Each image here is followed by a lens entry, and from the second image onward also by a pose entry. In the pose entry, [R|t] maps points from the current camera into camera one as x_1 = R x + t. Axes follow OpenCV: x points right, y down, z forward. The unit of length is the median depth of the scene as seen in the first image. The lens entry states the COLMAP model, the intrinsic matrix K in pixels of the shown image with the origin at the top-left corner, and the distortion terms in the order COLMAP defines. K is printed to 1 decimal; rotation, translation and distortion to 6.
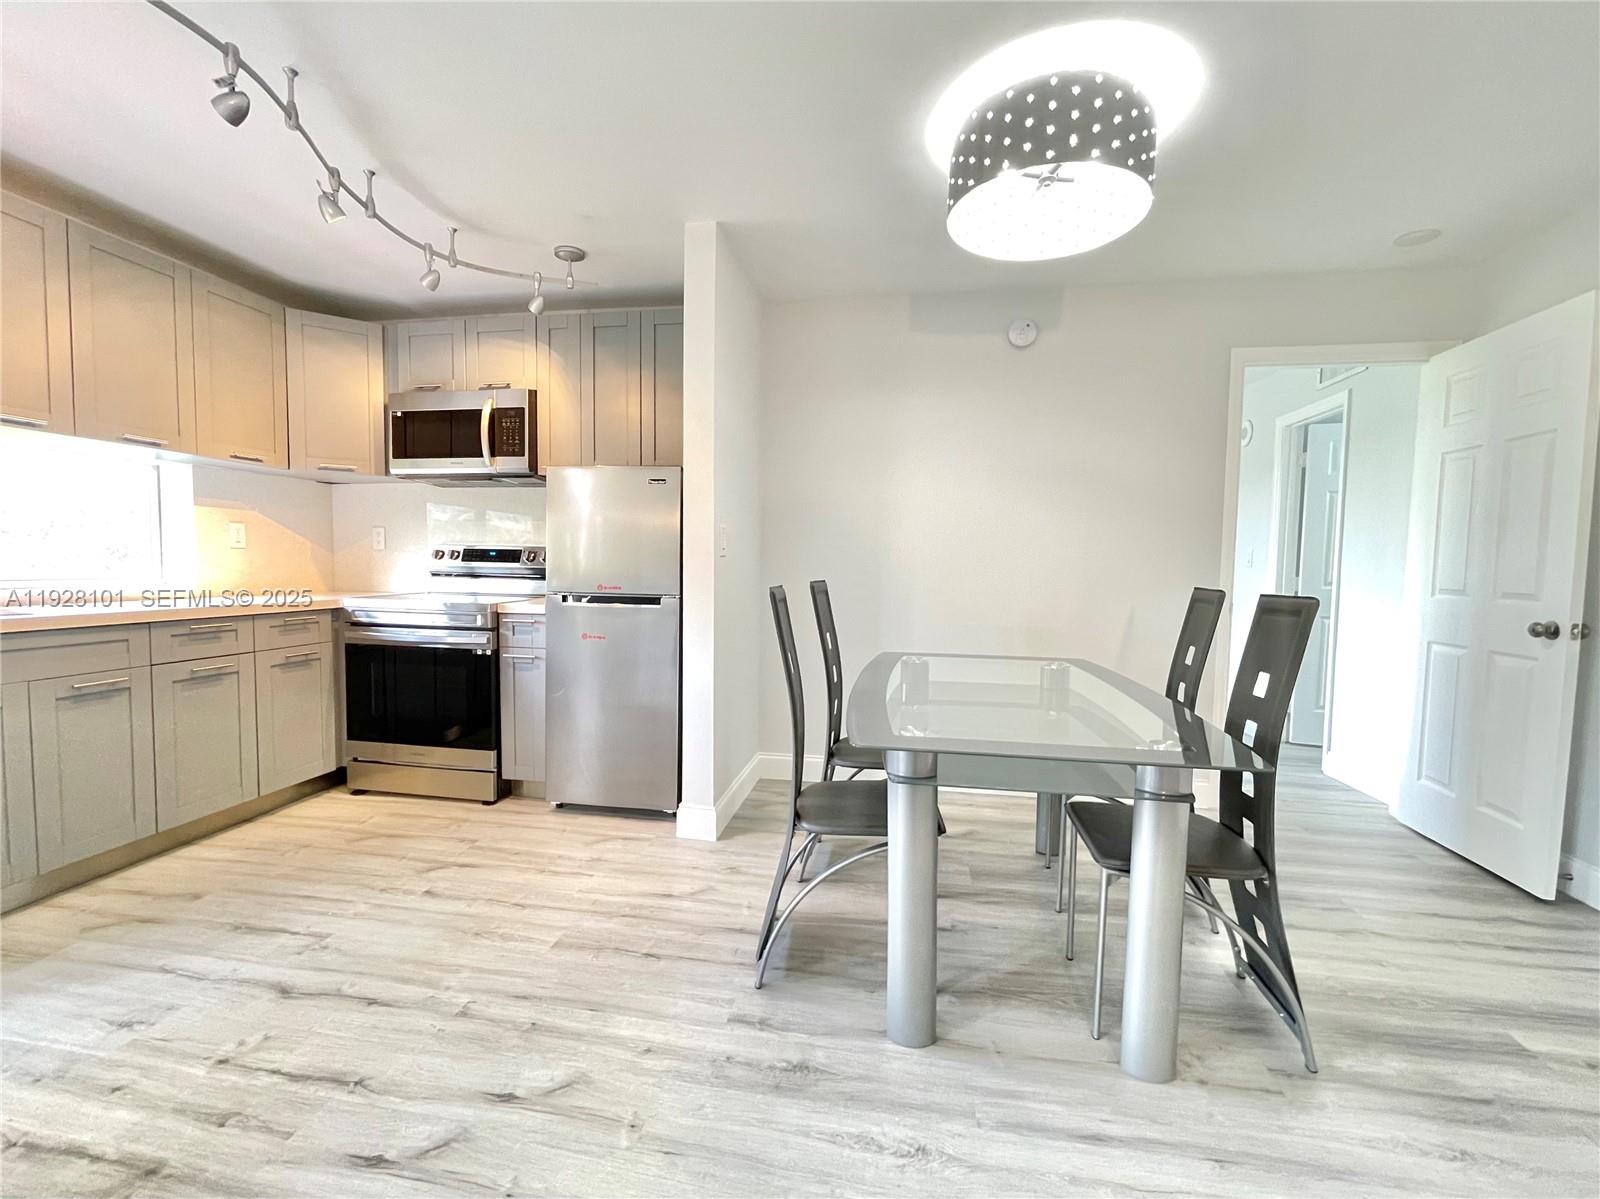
lens RADIAL K [[683.8, 0, 794.1], [0, 683.8, 601.2], [0, 0, 1]] dist [-0.001748, 0.000407]
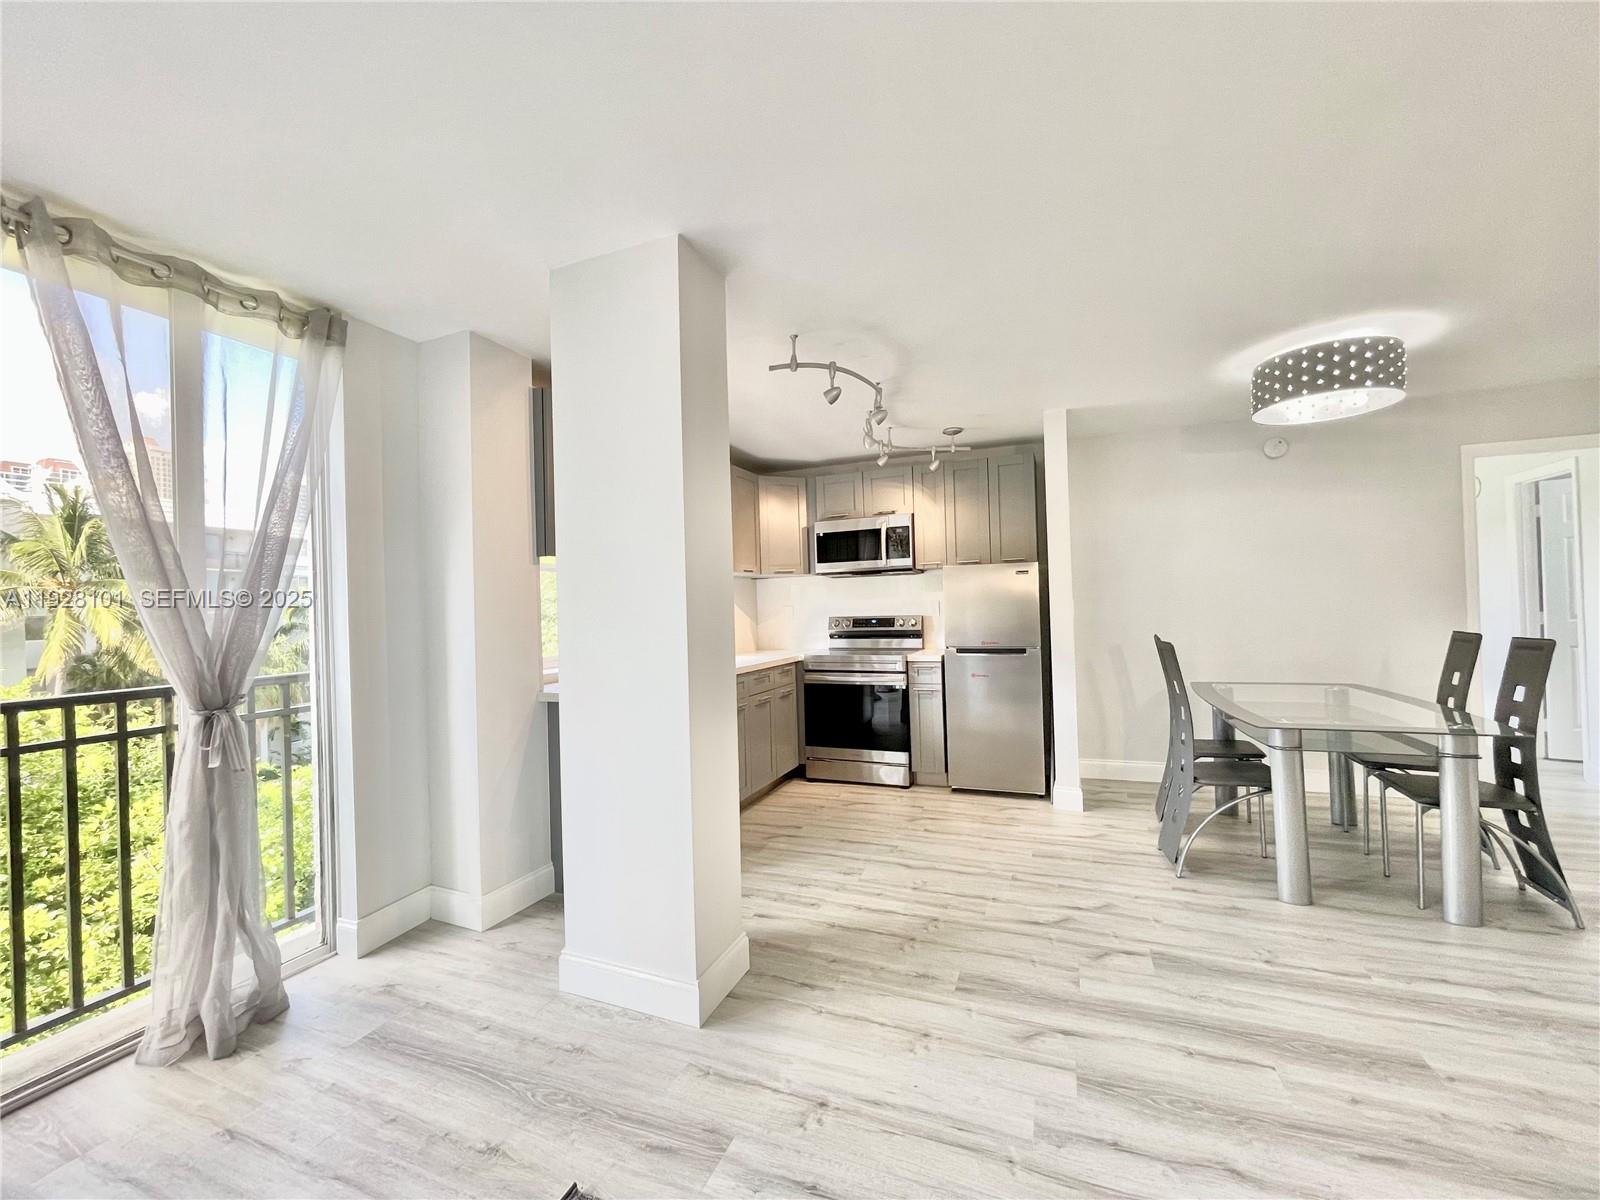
lens RADIAL K [[654.7, 0, 794.8], [0, 654.7, 602.0], [0, 0, 1]] dist [-0.000678, -0.000192]
pose [[0.975091, -0.046179, -0.216944, -0.372297], [0.031840, 0.997099, -0.069134, -0.023878], [0.219508, 0.060504, 0.973733, -0.519769]]
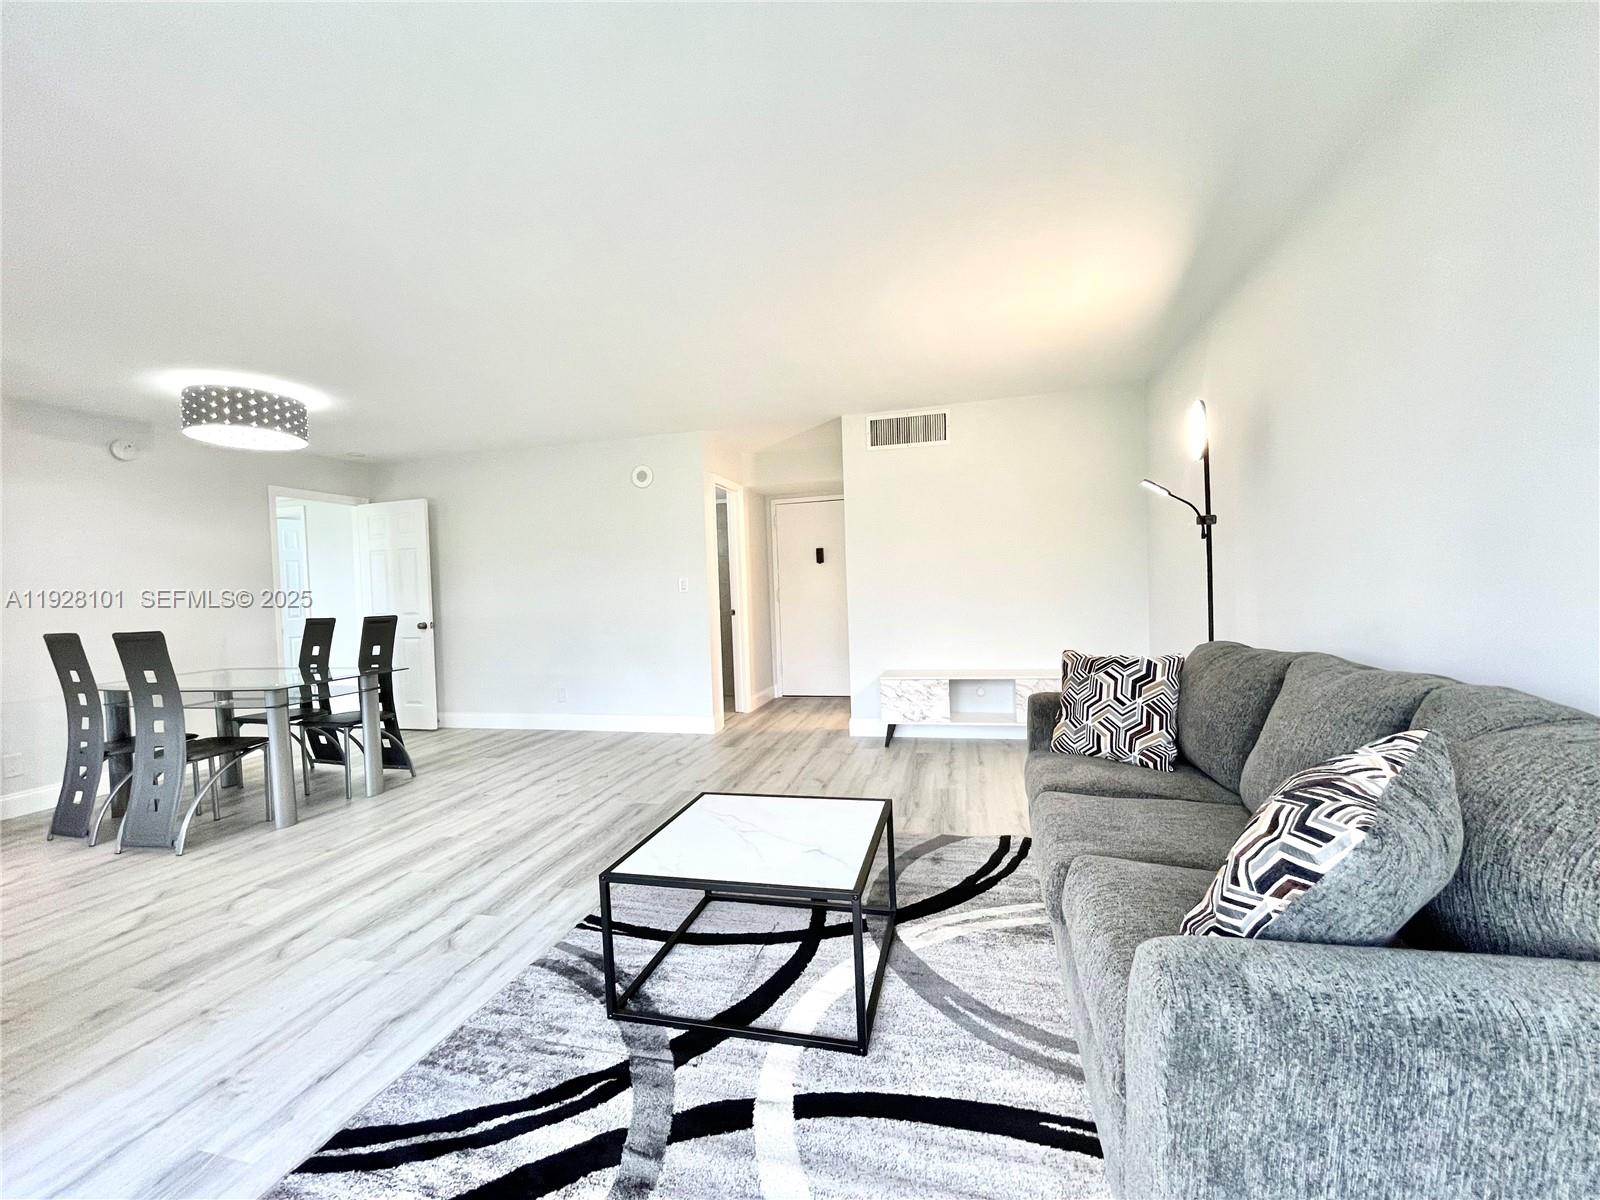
lens RADIAL K [[653.4, 0, 794.3], [0, 653.4, 602.4], [0, 0, 1]] dist [-0.001048, 0.000377]
pose [[0.085399, -0.042375, 0.995445, -0.977861], [0.096164, 0.994781, 0.034097, 0.004109], [-0.991695, 0.092815, 0.089028, -0.490268]]
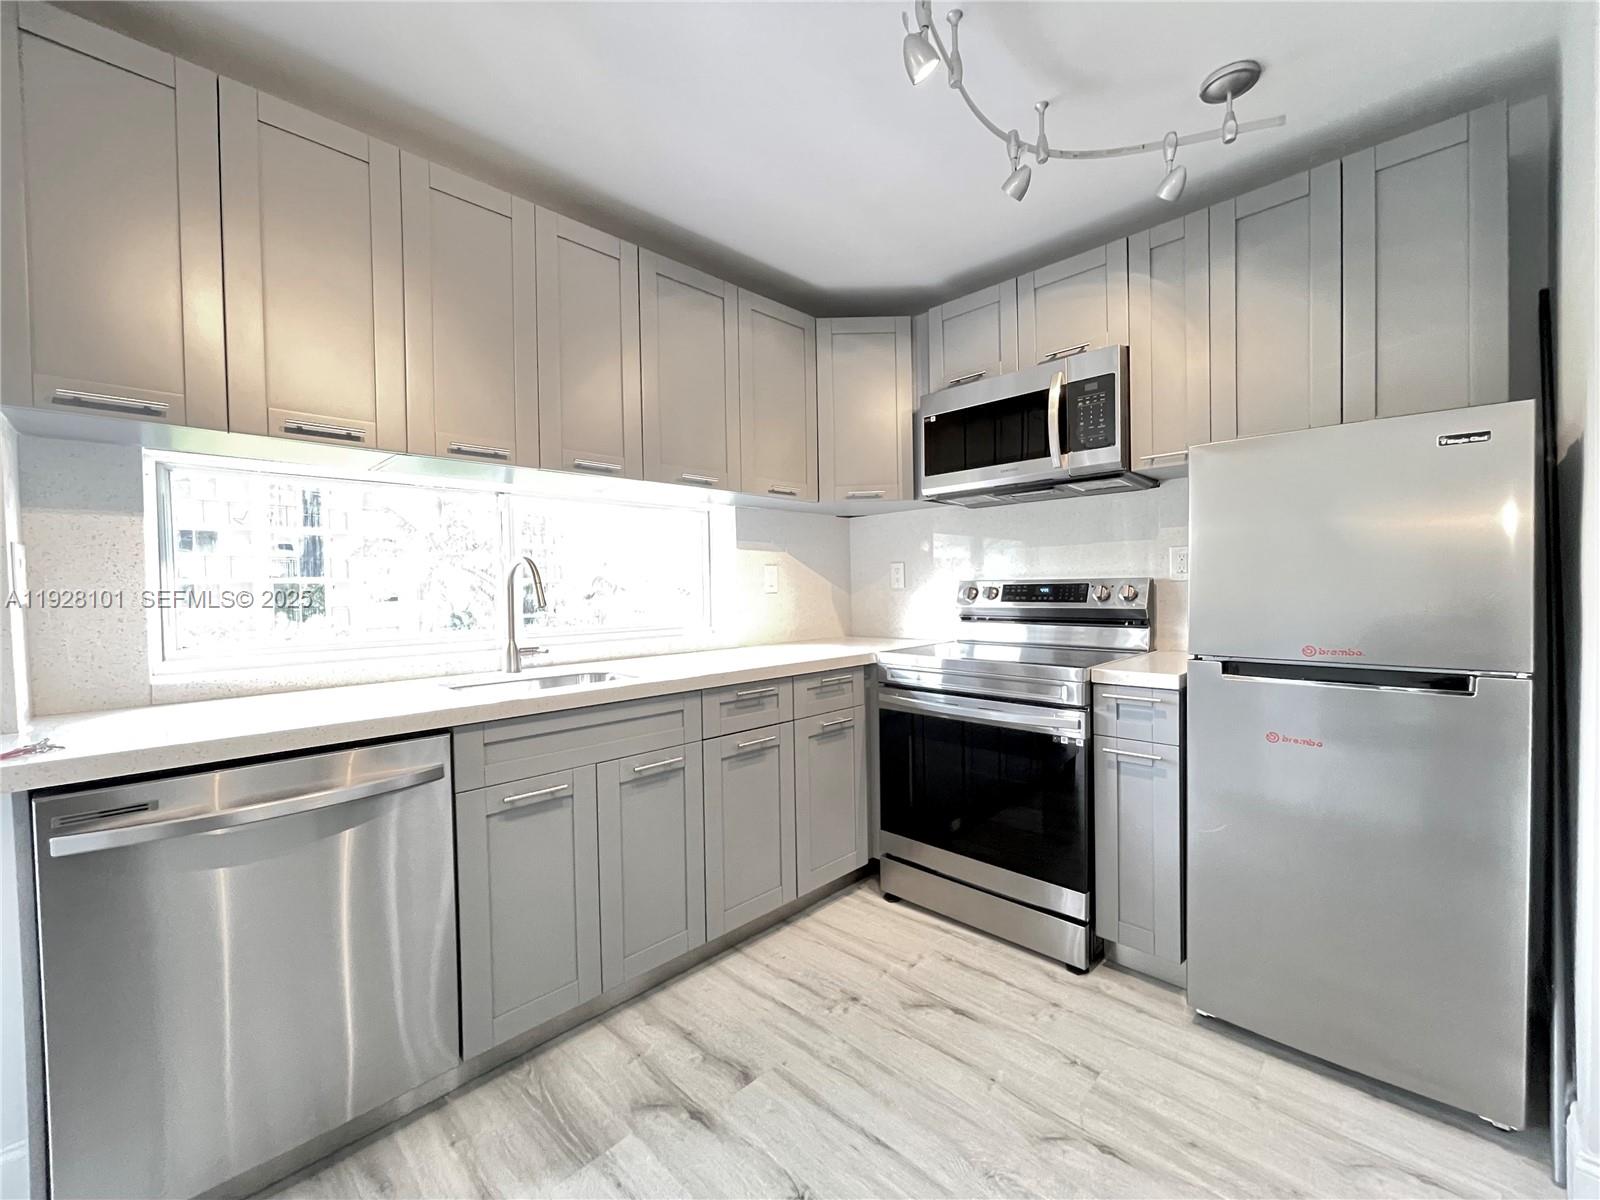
lens RADIAL K [[654.7, 0, 794.8], [0, 654.7, 602.0], [0, 0, 1]] dist [-0.000678, -0.000192]
pose [[0.817025, -0.017393, -0.576340, -0.316546], [-0.002698, 0.999419, -0.033986, -0.040300], [0.576596, 0.029323, 0.816503, 0.334955]]
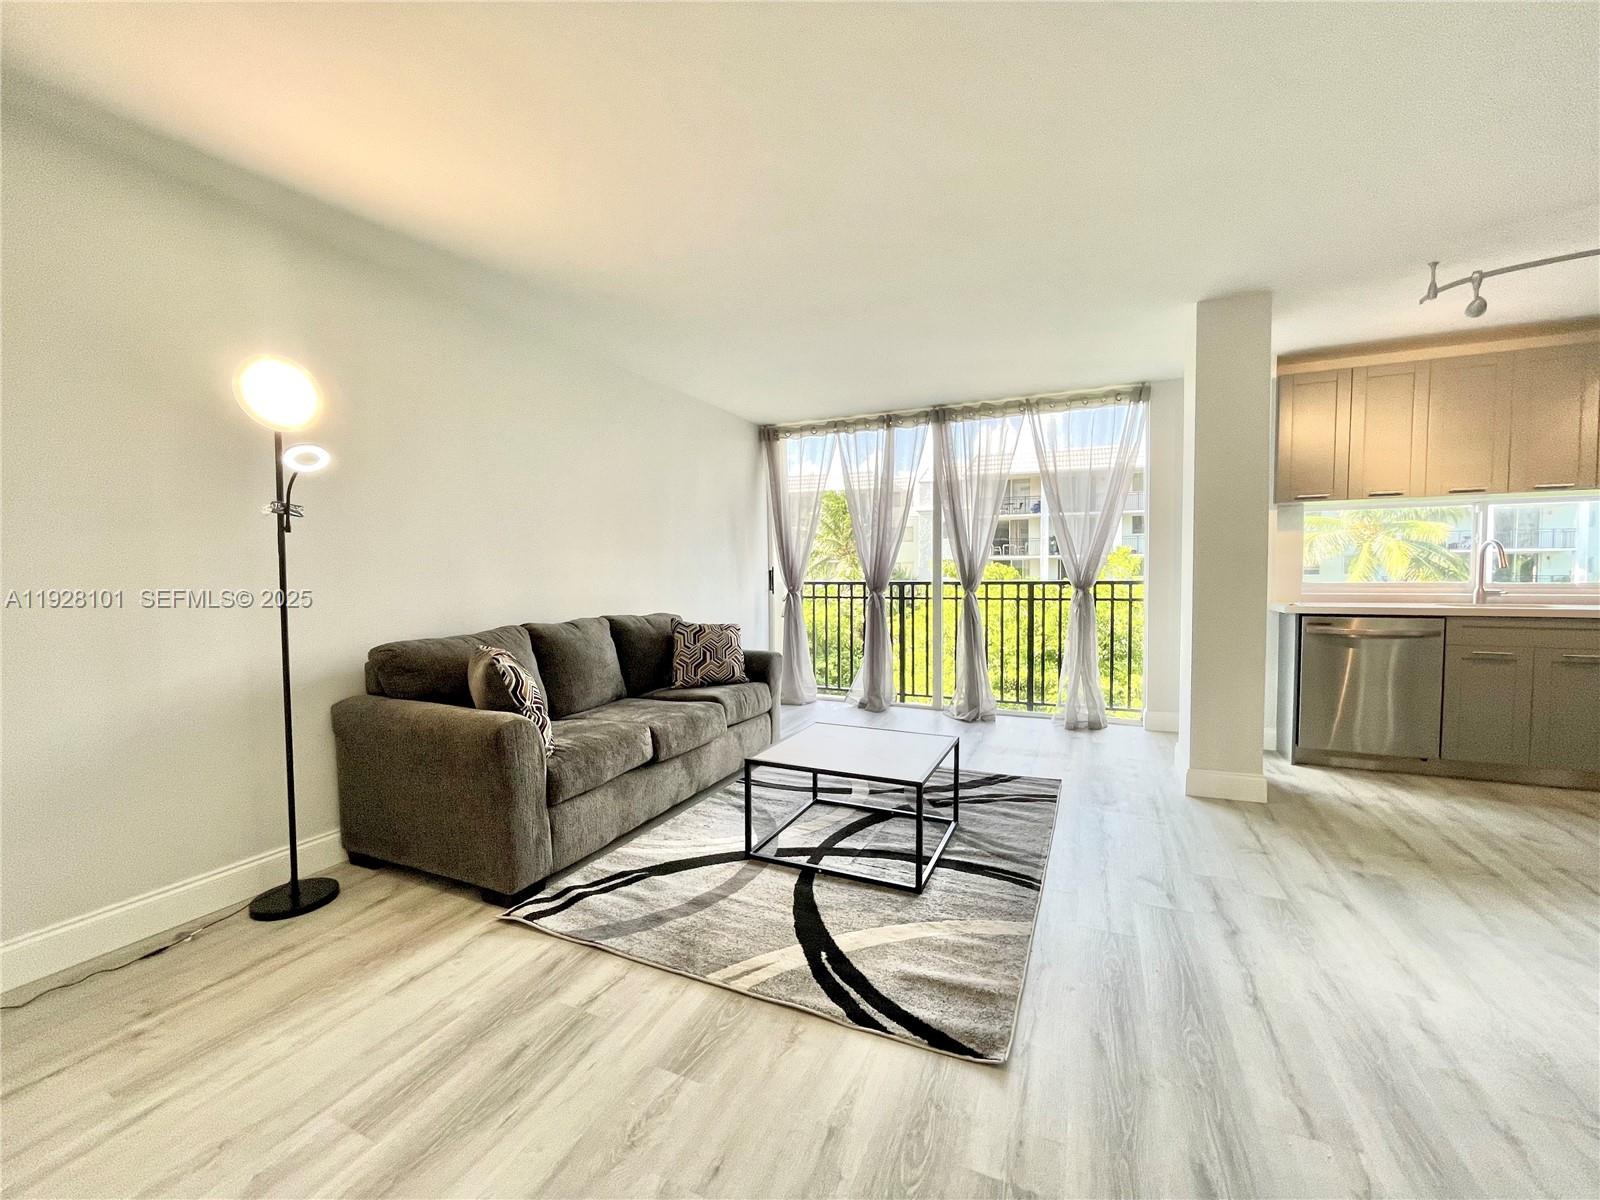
lens RADIAL K [[653.4, 0, 794.3], [0, 653.4, 602.4], [0, 0, 1]] dist [-0.001048, 0.000377]
pose [[-0.252293, 0.030465, -0.967171, 0.609049], [-0.050573, 0.997723, 0.044620, 0.019989], [0.966328, 0.060170, -0.250178, -0.243171]]
